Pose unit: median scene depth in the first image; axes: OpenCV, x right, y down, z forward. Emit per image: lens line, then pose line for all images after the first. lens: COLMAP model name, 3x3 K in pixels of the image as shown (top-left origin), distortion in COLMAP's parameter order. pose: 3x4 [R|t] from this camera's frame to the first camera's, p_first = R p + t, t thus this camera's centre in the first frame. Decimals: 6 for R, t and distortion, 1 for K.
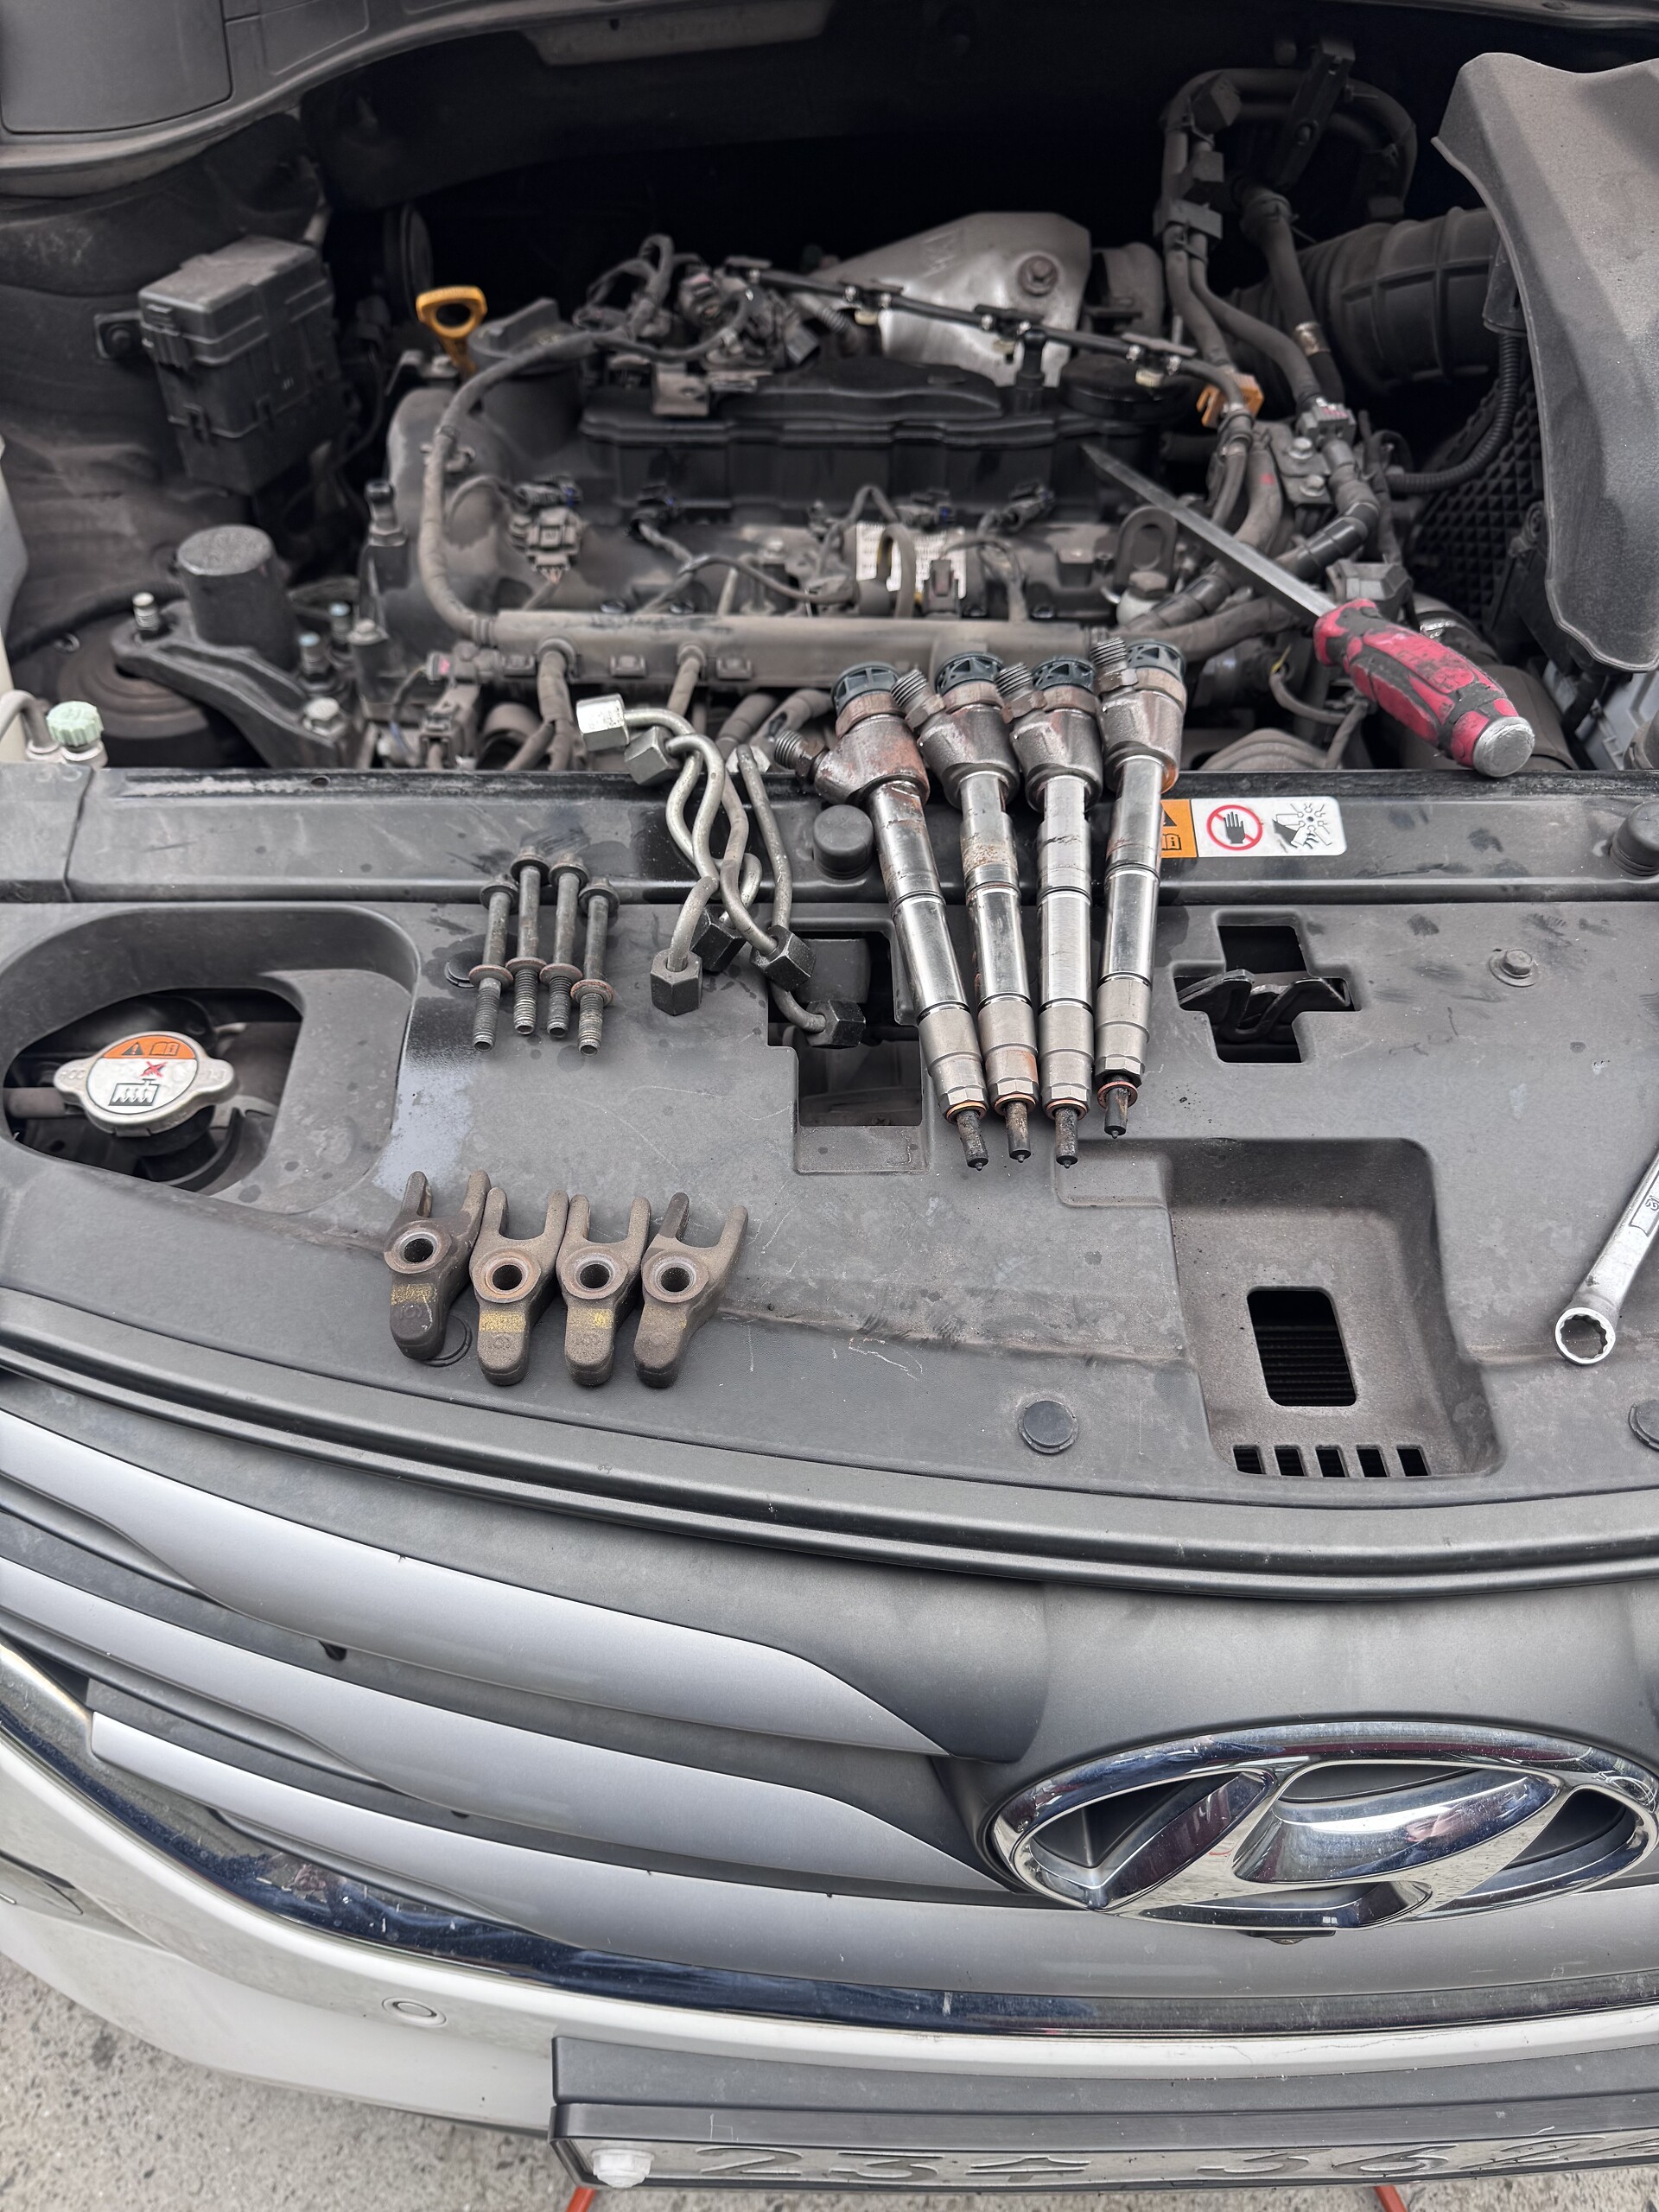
lens RADIAL K [[1549.9, 0, 829.5], [0, 1549.9, 1106.0], [0, 0, 1]] dist [-0.001295, -0.001791]
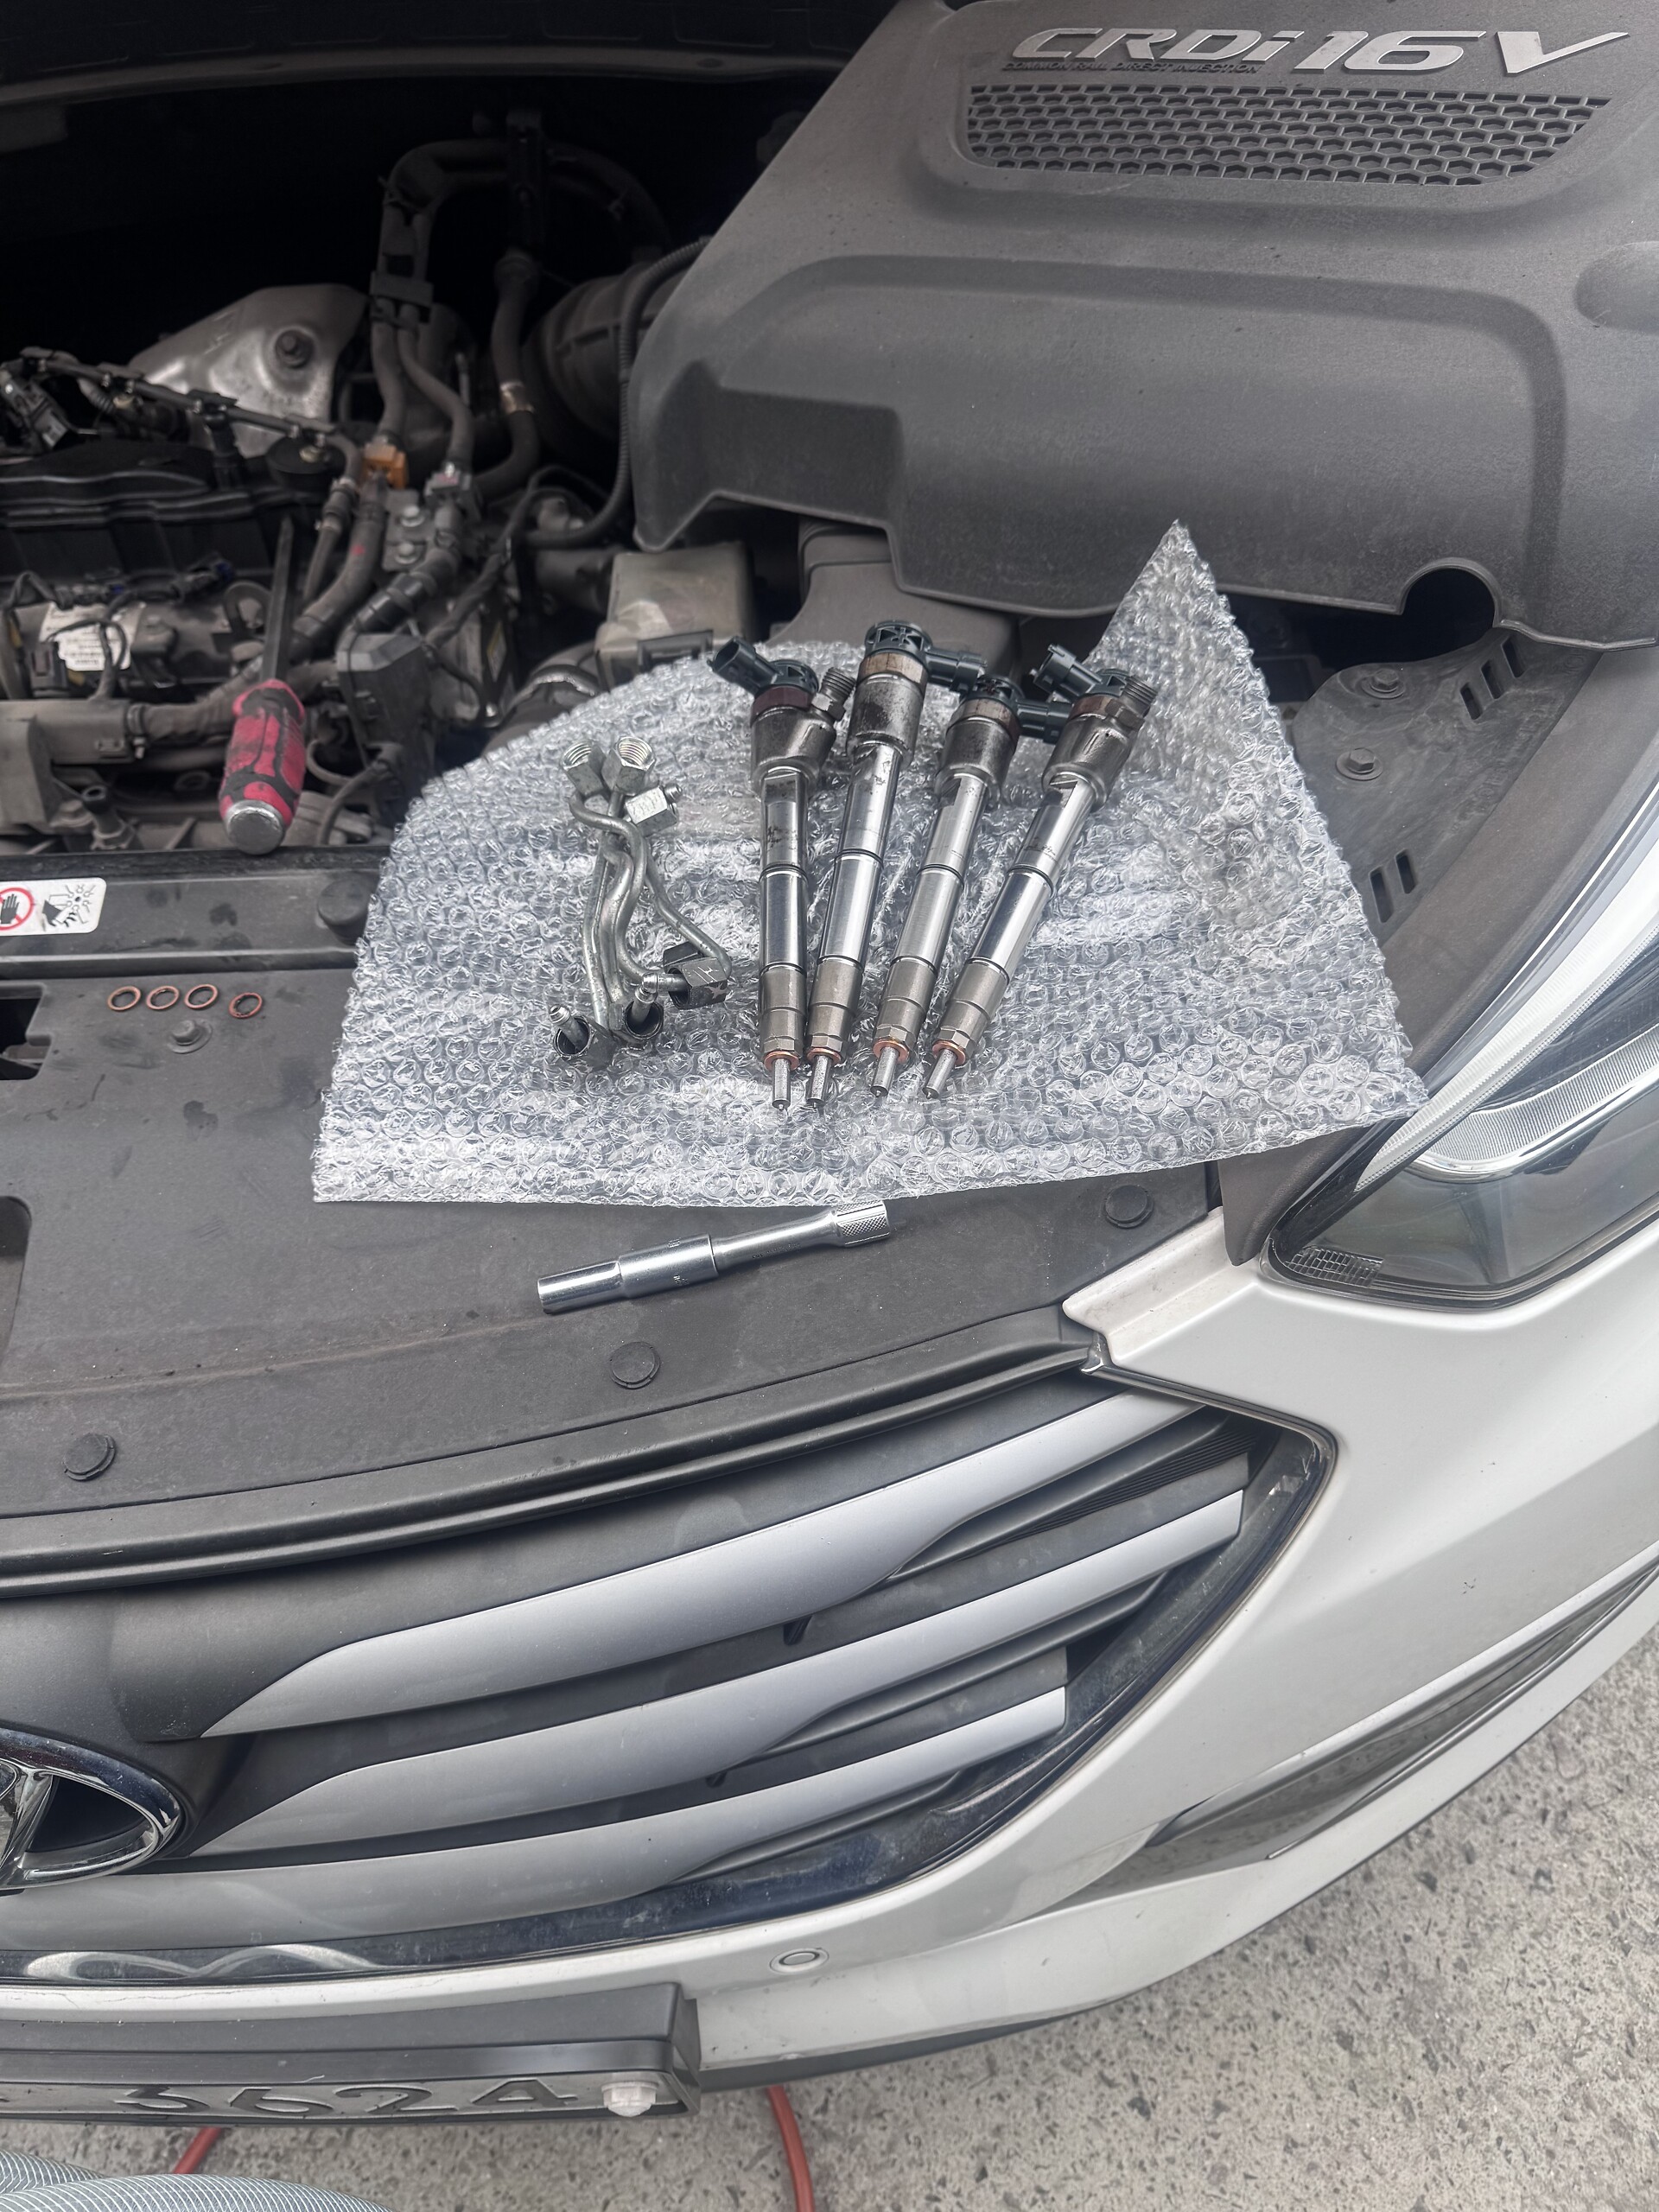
lens RADIAL K [[1547.9, 0, 829.7], [0, 1547.9, 1130.7], [0, 0, 1]] dist [-0.004477, -0.005624]
pose [[0.996294, -0.015104, -0.084673, 0.643689], [0.017436, 0.999487, 0.026871, -0.028330], [0.084223, -0.028248, 0.996046, -0.035992]]
